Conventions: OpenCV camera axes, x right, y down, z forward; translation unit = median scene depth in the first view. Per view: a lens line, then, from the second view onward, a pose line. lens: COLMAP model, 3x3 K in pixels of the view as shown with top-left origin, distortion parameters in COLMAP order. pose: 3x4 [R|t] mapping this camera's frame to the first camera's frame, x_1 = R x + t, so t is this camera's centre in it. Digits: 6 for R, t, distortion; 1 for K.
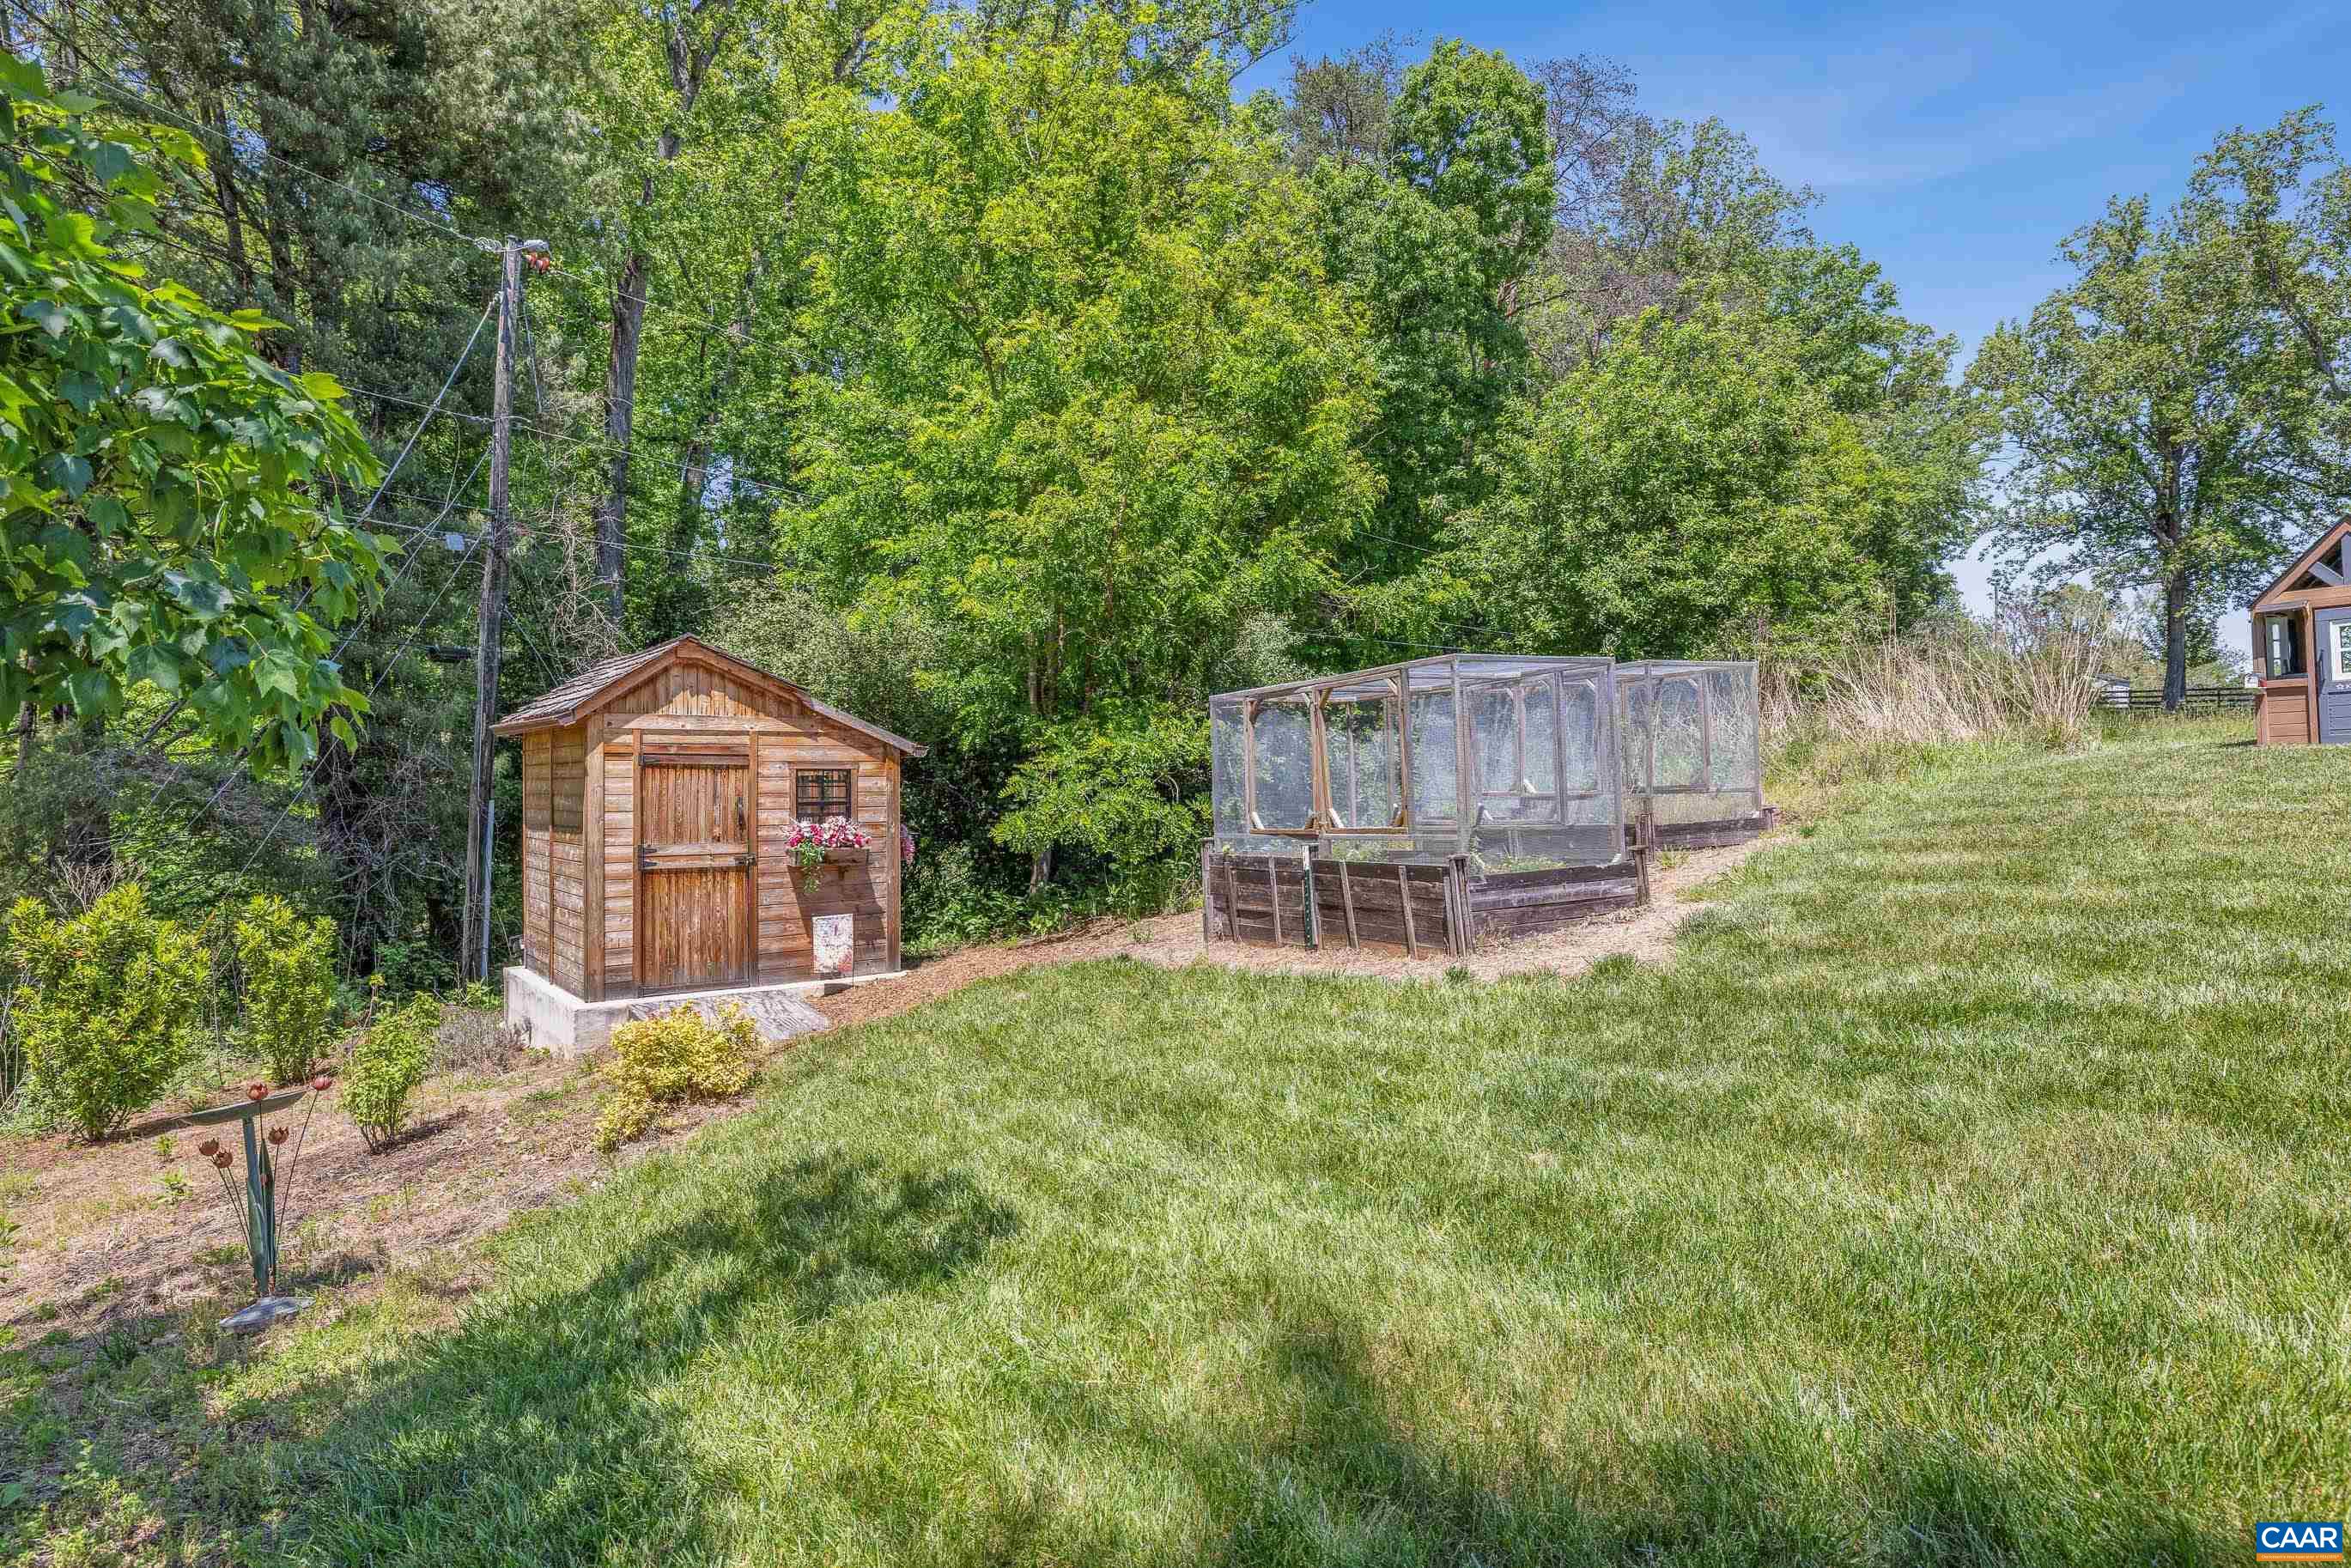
lens RADIAL K [[1324.2, 0, 1177.7], [0, 1324.2, 780.0], [0, 0, 1]] dist [-0.000179, 0.001417]
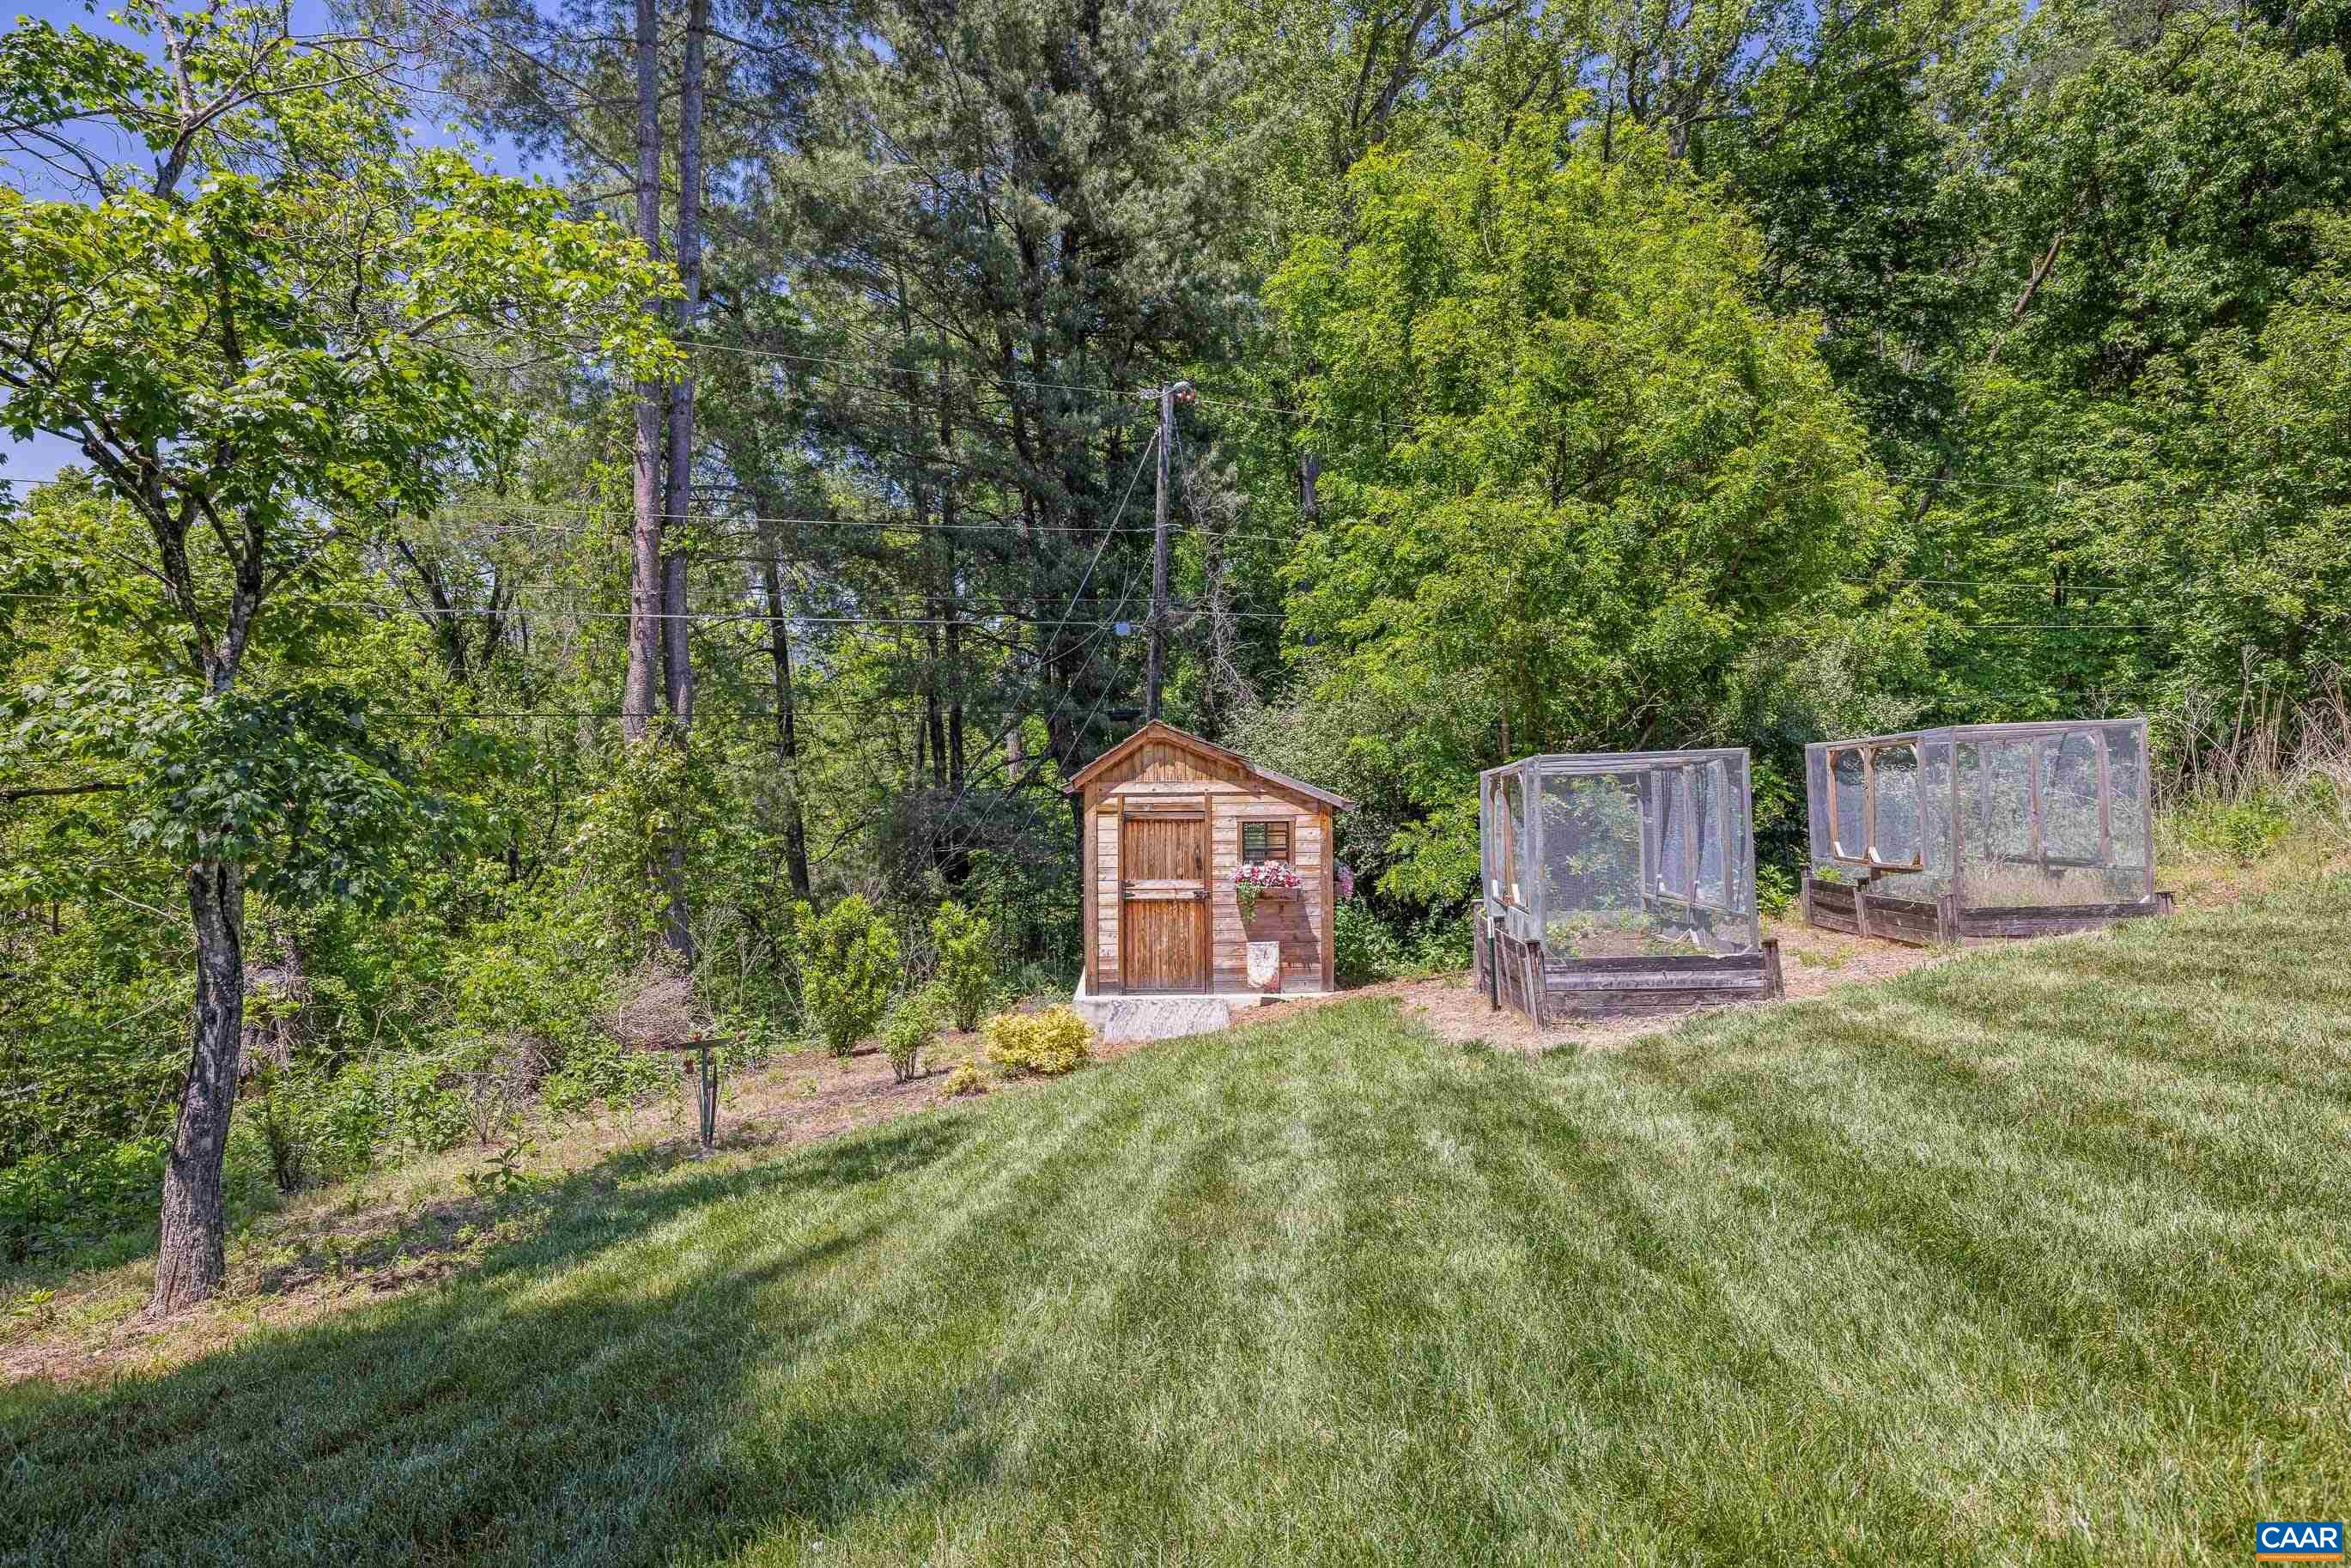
lens RADIAL K [[1324.2, 0, 1176.3], [0, 1324.2, 788.1], [0, 0, 1]] dist [-0.000179, 0.001417]
pose [[0.807730, -0.001318, -0.589552, 0.400966], [0.007332, 0.999943, 0.007809, -0.051057], [0.589507, -0.010630, 0.807693, -0.039790]]
